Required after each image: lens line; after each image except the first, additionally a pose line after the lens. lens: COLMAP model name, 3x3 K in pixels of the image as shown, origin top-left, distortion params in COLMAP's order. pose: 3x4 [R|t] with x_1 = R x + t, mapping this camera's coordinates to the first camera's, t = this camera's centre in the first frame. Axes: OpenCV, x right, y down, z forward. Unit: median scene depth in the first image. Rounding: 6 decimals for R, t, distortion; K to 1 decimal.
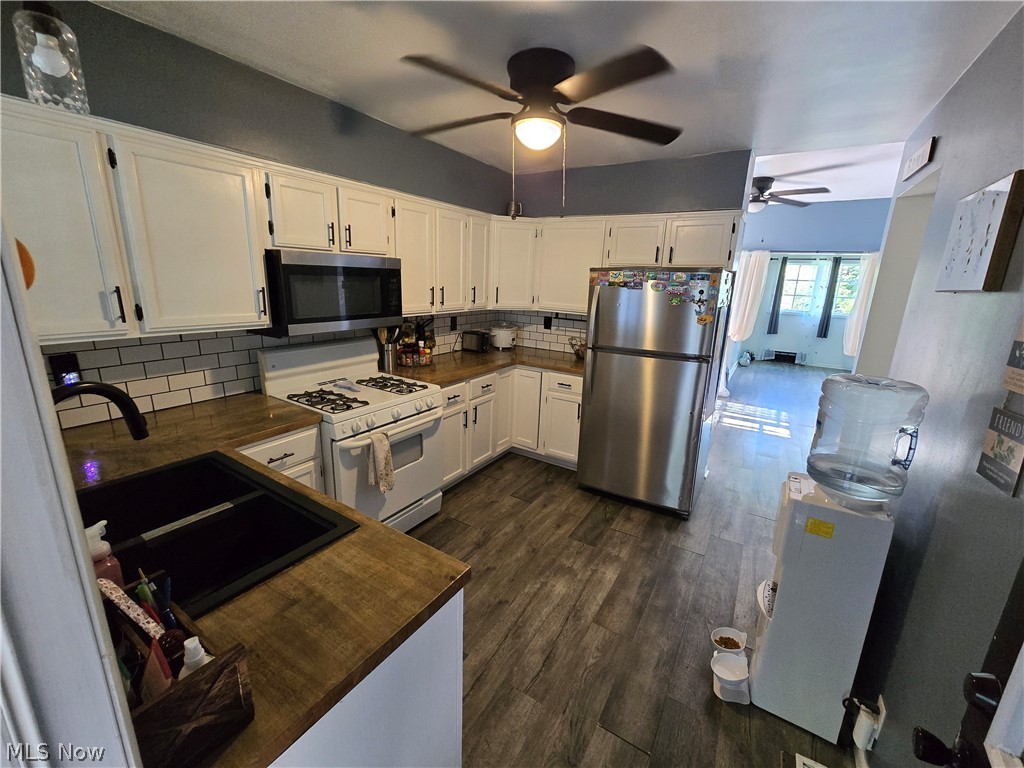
lens RADIAL K [[417.4, 0, 515.6], [0, 417.4, 380.8], [0, 0, 1]] dist [-0.004090, 0.000416]
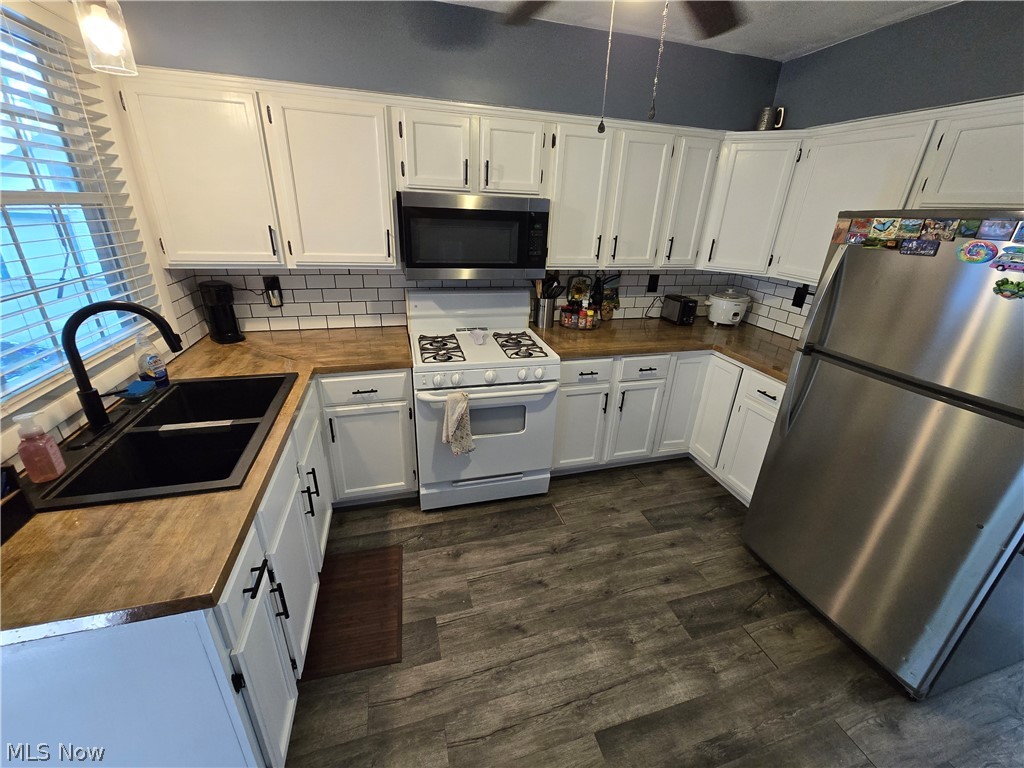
lens RADIAL K [[417.4, 0, 513.1], [0, 417.4, 381.4], [0, 0, 1]] dist [-0.004090, 0.000416]
pose [[0.744412, 0.253903, -0.617564, 0.270680], [-0.176343, 0.966802, 0.184924, -0.077108], [0.644015, -0.028756, 0.764473, 0.287368]]
